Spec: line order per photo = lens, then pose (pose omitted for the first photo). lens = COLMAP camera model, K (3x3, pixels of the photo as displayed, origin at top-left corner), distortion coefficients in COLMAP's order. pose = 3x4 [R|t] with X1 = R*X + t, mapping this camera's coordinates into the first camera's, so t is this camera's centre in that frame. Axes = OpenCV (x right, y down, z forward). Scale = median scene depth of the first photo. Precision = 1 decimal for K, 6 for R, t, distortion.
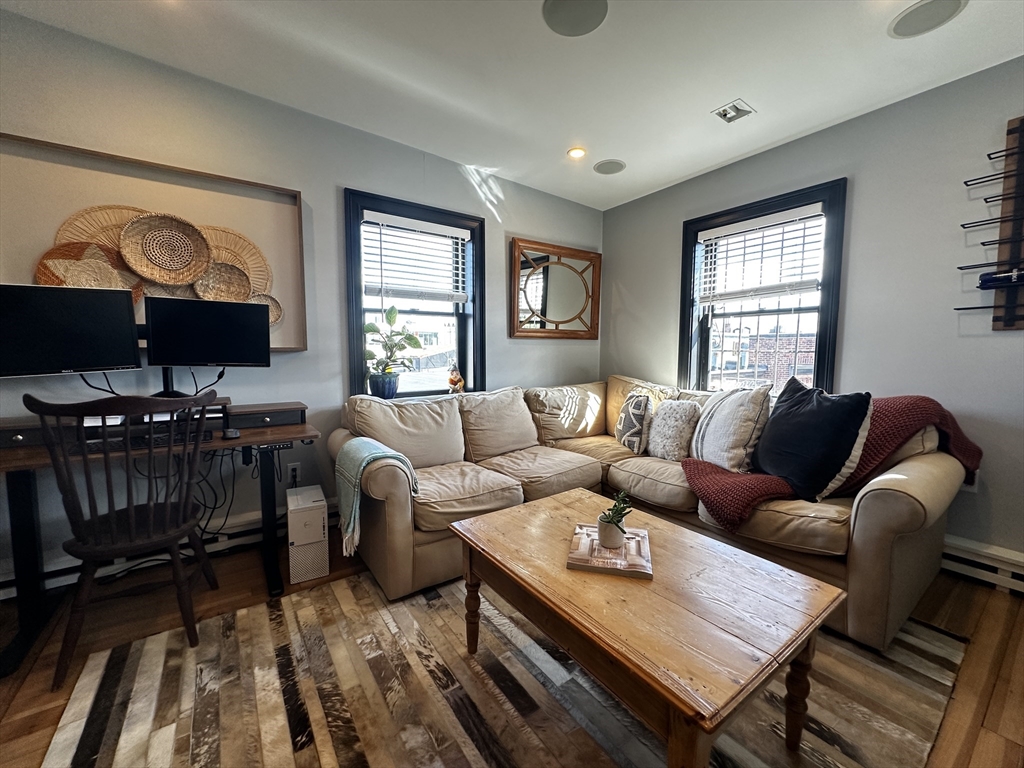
lens RADIAL K [[410.1, 0, 510.5], [0, 410.1, 379.8], [0, 0, 1]] dist [0.000452, 0.000871]
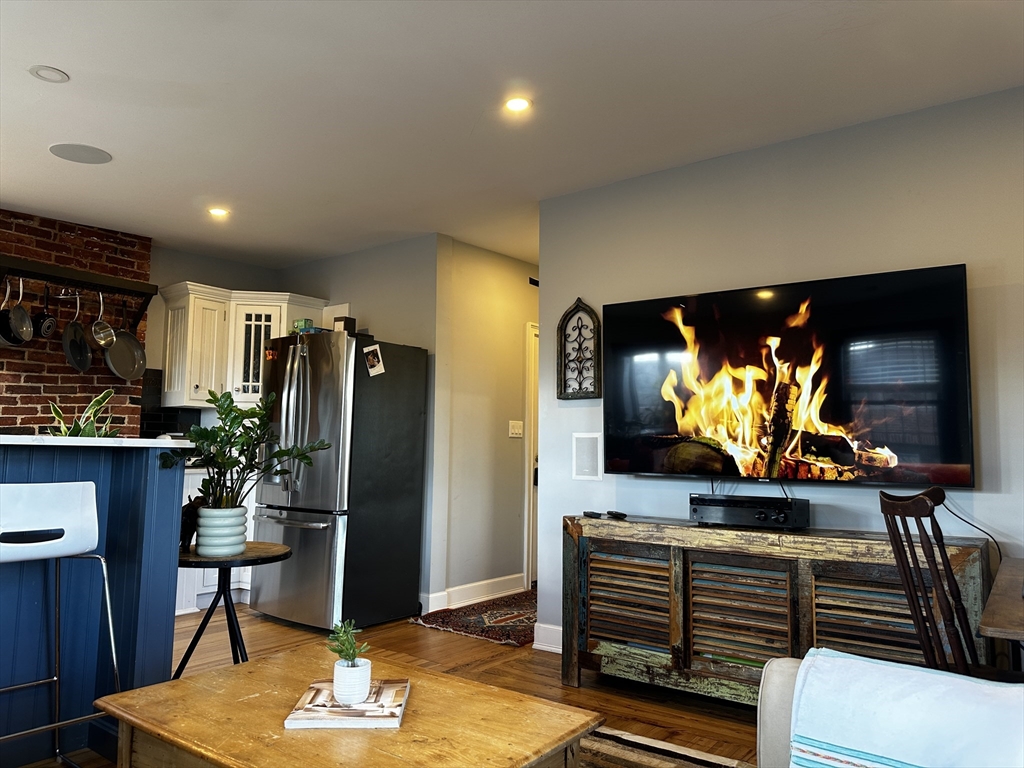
lens RADIAL K [[728.5, 0, 505.7], [0, 728.5, 384.3], [0, 0, 1]] dist [0.046969, -0.045246]
pose [[-0.952876, -0.041579, -0.300498, 0.271934], [-0.035878, 0.999057, -0.024469, -0.090477], [0.301231, -0.012534, -0.953469, 1.587183]]
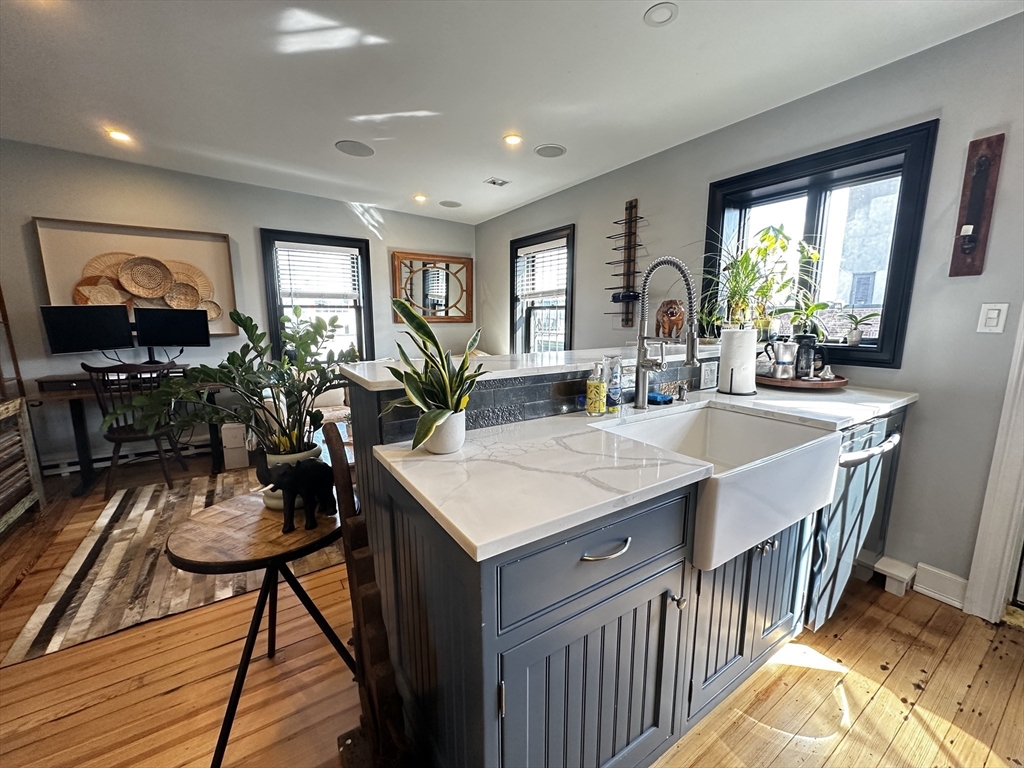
lens RADIAL K [[410.1, 0, 509.2], [0, 410.1, 381.3], [0, 0, 1]] dist [0.000452, 0.000871]
pose [[0.999517, 0.005342, -0.030627, 0.746684], [-0.002843, 0.996705, 0.081067, -0.031179], [0.030959, -0.080941, 0.996238, -0.705537]]
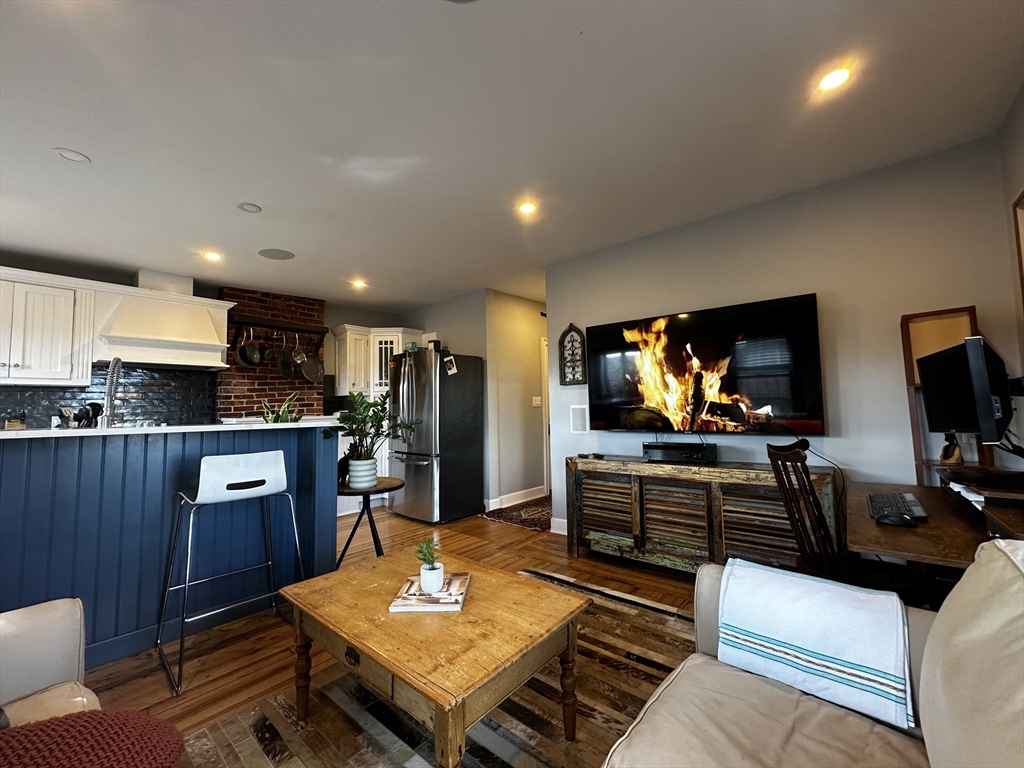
lens RADIAL K [[410.1, 0, 507.9], [0, 410.1, 385.7], [0, 0, 1]] dist [0.000452, 0.000871]
pose [[-0.970511, 0.004157, -0.241021, 0.214494], [0.001196, 0.999922, 0.012433, -0.127503], [0.241054, 0.011779, -0.970440, 1.479912]]
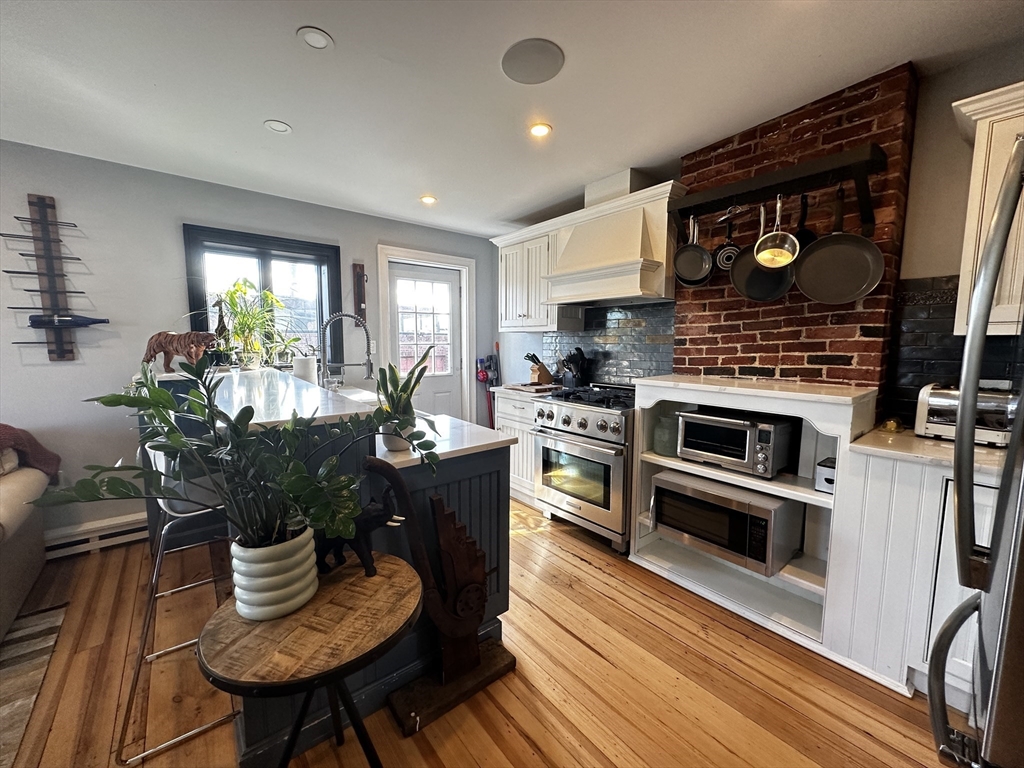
lens RADIAL K [[410.1, 0, 513.5], [0, 410.1, 383.9], [0, 0, 1]] dist [0.000452, 0.000871]
pose [[-0.077609, -0.106067, 0.991326, -0.187744], [0.067755, 0.991465, 0.111387, -0.092564], [-0.994679, 0.075812, -0.069760, -0.313534]]
